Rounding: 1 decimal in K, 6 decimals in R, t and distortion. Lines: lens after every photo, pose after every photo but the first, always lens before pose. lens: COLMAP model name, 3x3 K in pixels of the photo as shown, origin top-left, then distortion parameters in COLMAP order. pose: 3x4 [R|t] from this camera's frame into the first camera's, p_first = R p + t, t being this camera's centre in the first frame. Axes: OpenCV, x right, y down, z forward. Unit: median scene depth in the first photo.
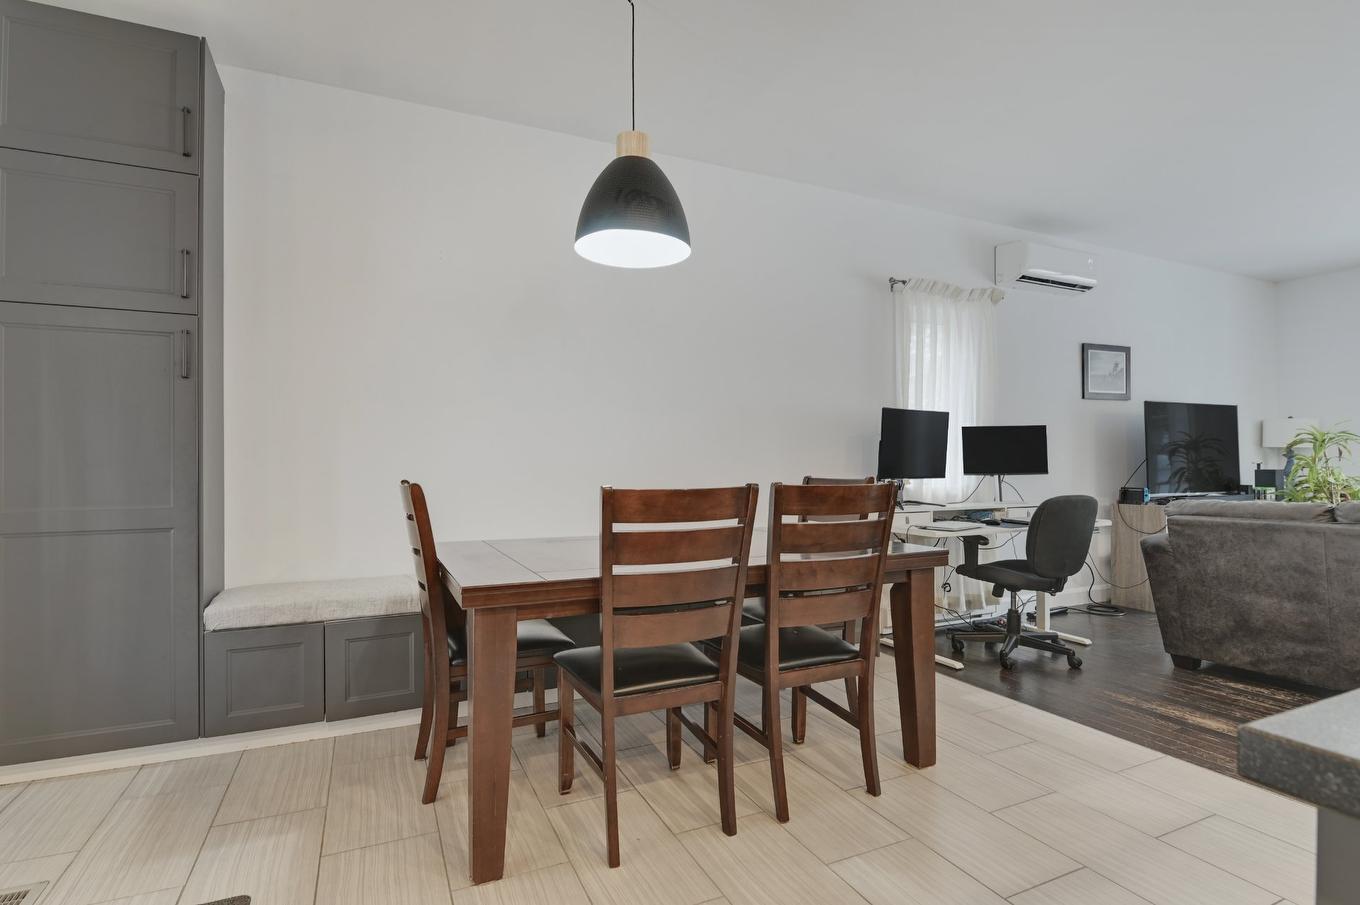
lens RADIAL K [[673.8, 0, 677.9], [0, 673.8, 454.5], [0, 0, 1]] dist [0.003332, -0.009568]
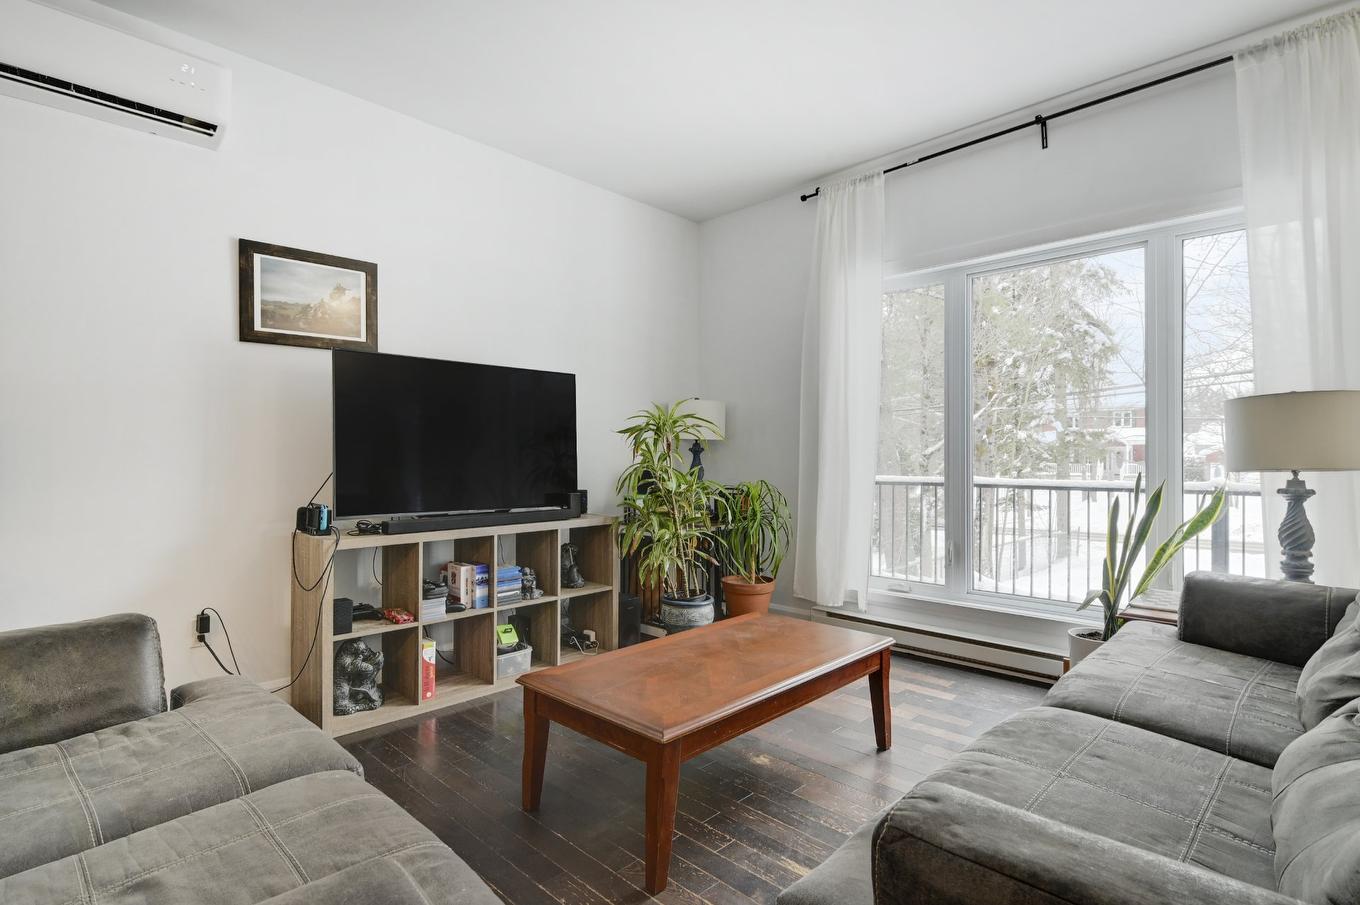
lens RADIAL K [[673.8, 0, 677.9], [0, 673.8, 454.5], [0, 0, 1]] dist [0.003332, -0.009568]
pose [[0.934824, 0.006613, 0.355049, 0.712035], [-0.008347, 0.999960, 0.003353, 0.003663], [-0.355013, -0.006098, 0.934842, 0.351069]]
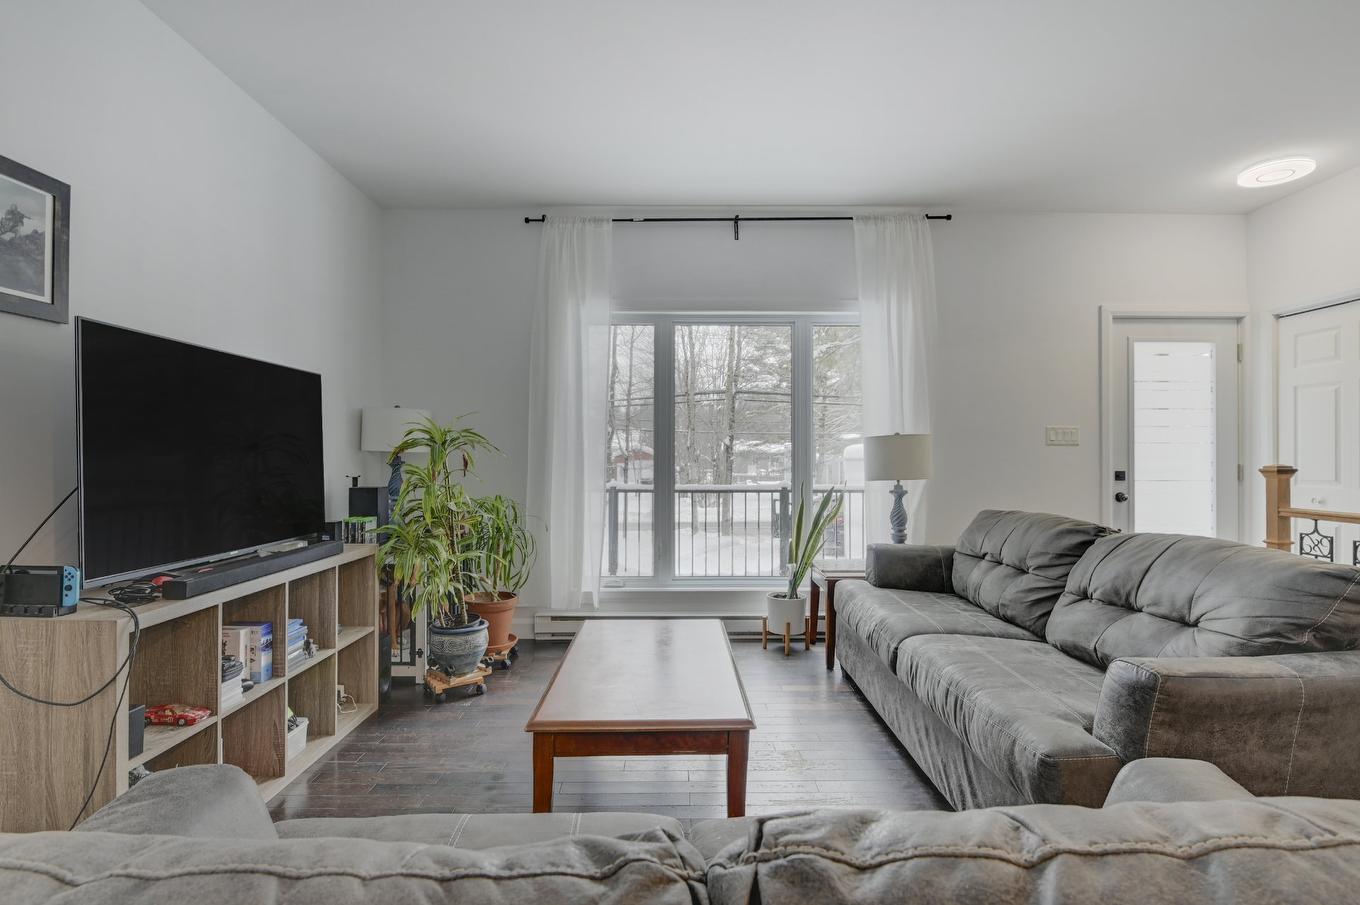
lens RADIAL K [[673.8, 0, 677.9], [0, 673.8, 454.5], [0, 0, 1]] dist [0.003332, -0.009568]
pose [[0.411694, 0.009644, 0.911271, 0.469938], [-0.009877, 0.999932, -0.006120, -0.008052], [-0.911269, -0.006481, 0.411761, 0.528769]]
